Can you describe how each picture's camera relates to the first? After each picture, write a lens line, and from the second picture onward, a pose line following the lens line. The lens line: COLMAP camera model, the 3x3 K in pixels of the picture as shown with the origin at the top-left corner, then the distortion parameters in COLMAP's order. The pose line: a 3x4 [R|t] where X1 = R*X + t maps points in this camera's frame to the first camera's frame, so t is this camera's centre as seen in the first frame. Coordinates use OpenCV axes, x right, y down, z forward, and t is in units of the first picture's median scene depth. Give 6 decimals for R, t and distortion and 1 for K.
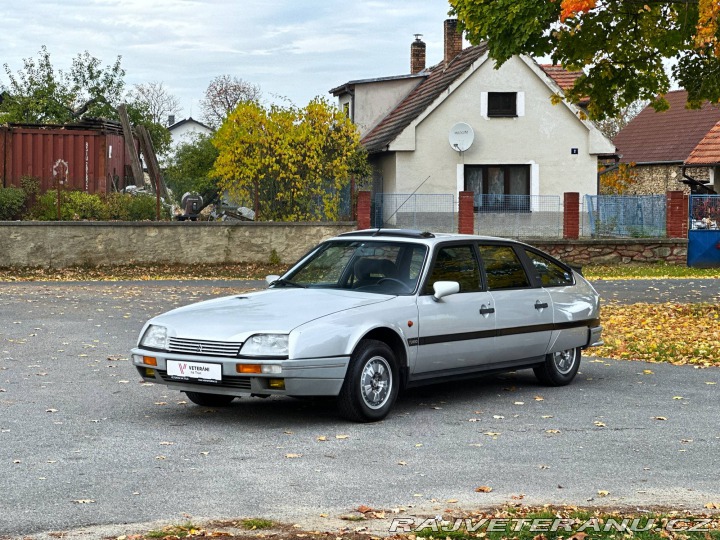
lens RADIAL K [[1599.3, 0, 352.4], [0, 1599.3, 274.9], [0, 0, 1]] dist [0.171398, 0.000000]
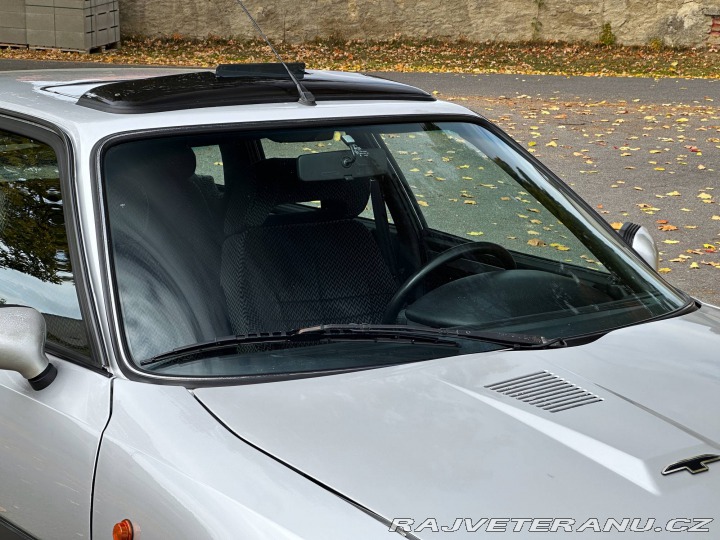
lens RADIAL K [[1599.3, 0, 363.9], [0, 1599.3, 275.7], [0, 0, 1]] dist [0.171398, 0.000000]
pose [[0.975162, 0.059443, -0.213369, 0.001688], [-0.023303, 0.985503, 0.168053, -0.022329], [0.220265, -0.158906, 0.962410, 0.309578]]
